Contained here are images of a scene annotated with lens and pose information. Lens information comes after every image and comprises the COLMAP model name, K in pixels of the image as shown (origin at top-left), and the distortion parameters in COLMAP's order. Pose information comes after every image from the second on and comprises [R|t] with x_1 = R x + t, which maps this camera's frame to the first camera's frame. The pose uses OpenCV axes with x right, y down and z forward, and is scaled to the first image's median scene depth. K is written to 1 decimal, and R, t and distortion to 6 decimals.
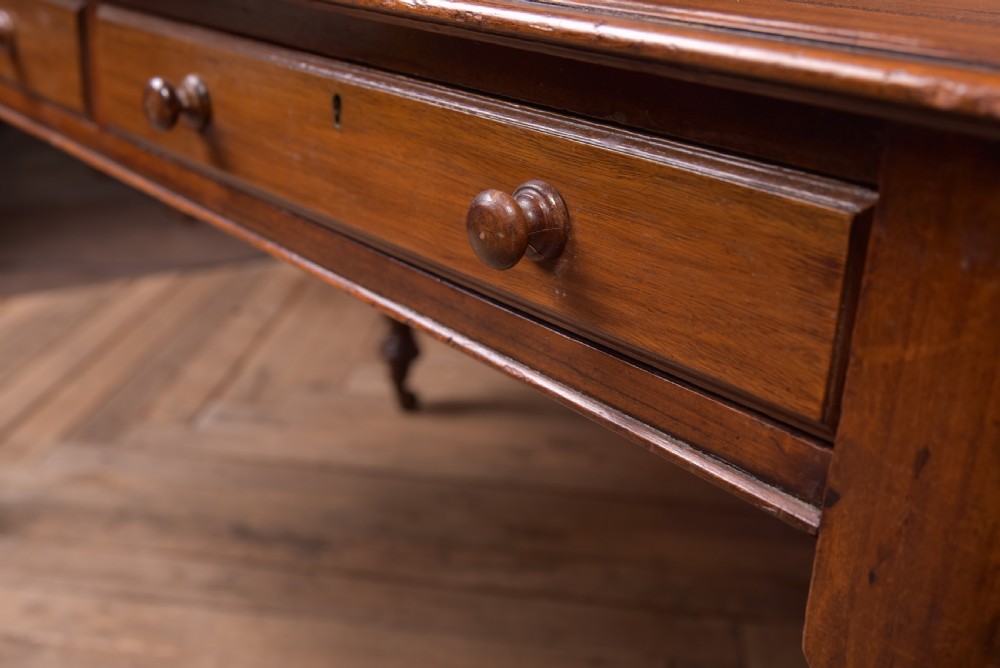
lens RADIAL K [[1196.2, 0, 500.0], [0, 1196.2, 334.0], [0, 0, 1]] dist [-0.021393, 0.000764]
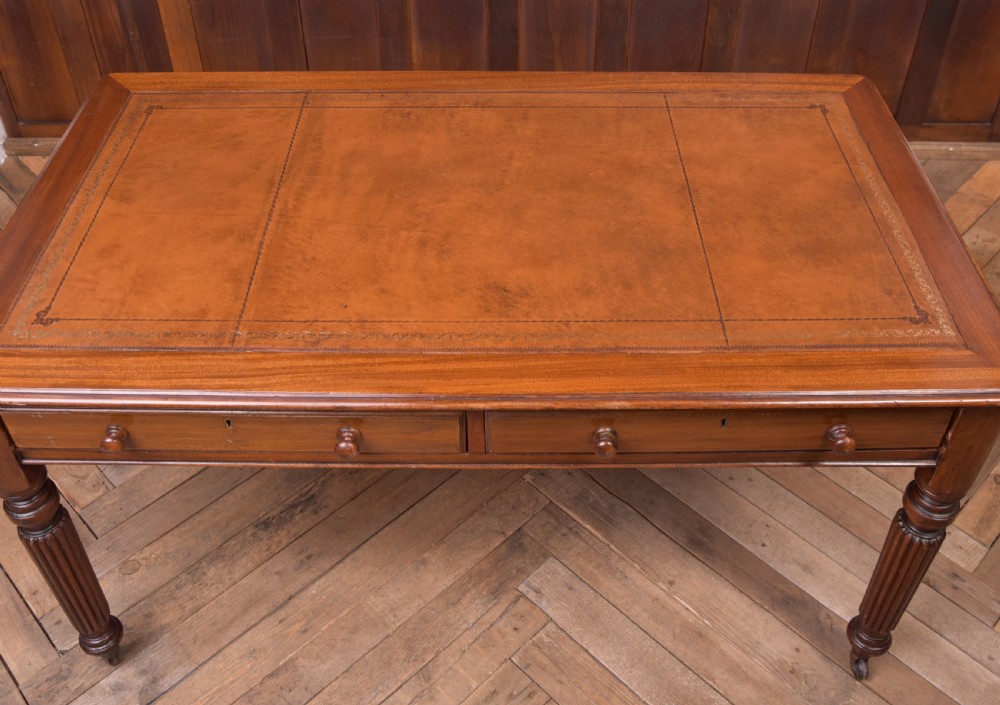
lens RADIAL K [[990.2, 0, 498.3], [0, 990.2, 256.1], [0, 0, 1]] dist [-0.115403, 0.085692]
pose [[0.633701, -0.539207, 0.554688, -2.049850], [0.303483, 0.832846, 0.462889, -2.331565], [-0.711563, -0.124995, 0.691415, -0.125469]]
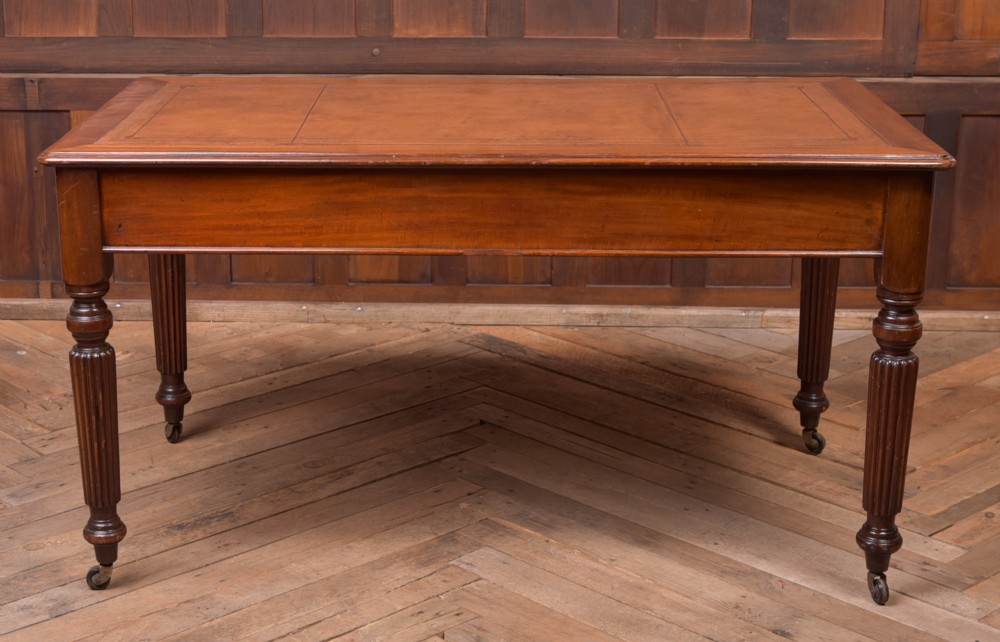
lens RADIAL K [[1786.5, 0, 407.8], [0, 1786.5, 337.3], [0, 0, 1]] dist [-0.036253, 0.144522]
pose [[0.662607, -0.276562, 0.696035, -5.561165], [0.296309, 0.950304, 0.095515, -0.655116], [-0.687861, 0.142953, 0.711626, -2.795488]]
